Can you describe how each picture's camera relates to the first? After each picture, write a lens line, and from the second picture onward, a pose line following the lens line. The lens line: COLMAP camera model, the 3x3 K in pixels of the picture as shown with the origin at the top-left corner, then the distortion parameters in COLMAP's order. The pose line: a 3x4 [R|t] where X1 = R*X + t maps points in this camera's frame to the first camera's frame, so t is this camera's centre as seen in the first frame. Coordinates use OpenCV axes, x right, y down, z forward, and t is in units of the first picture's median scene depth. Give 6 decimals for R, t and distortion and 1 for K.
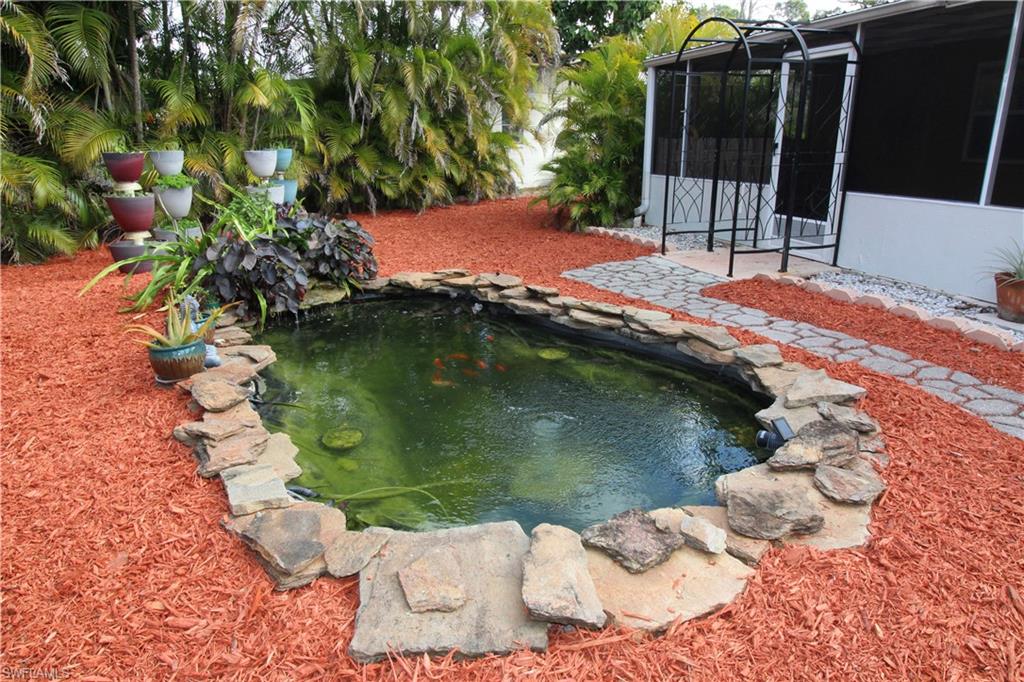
lens RADIAL K [[639.5, 0, 514.8], [0, 639.5, 341.0], [0, 0, 1]] dist [0.000545, -0.001097]
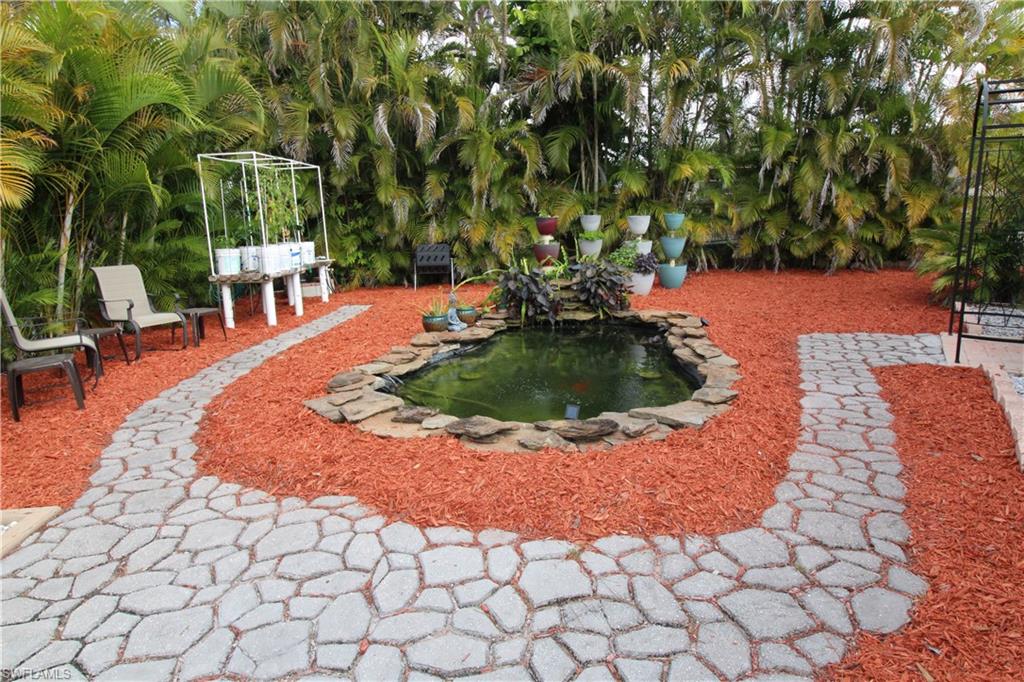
lens RADIAL K [[643.2, 0, 513.6], [0, 643.2, 337.2], [0, 0, 1]] dist [-0.006122, -0.002114]
pose [[0.609831, 0.157154, -0.776794, 0.541029], [-0.225559, 0.974025, 0.019978, -0.011708], [0.759756, 0.163029, 0.629438, -0.025599]]
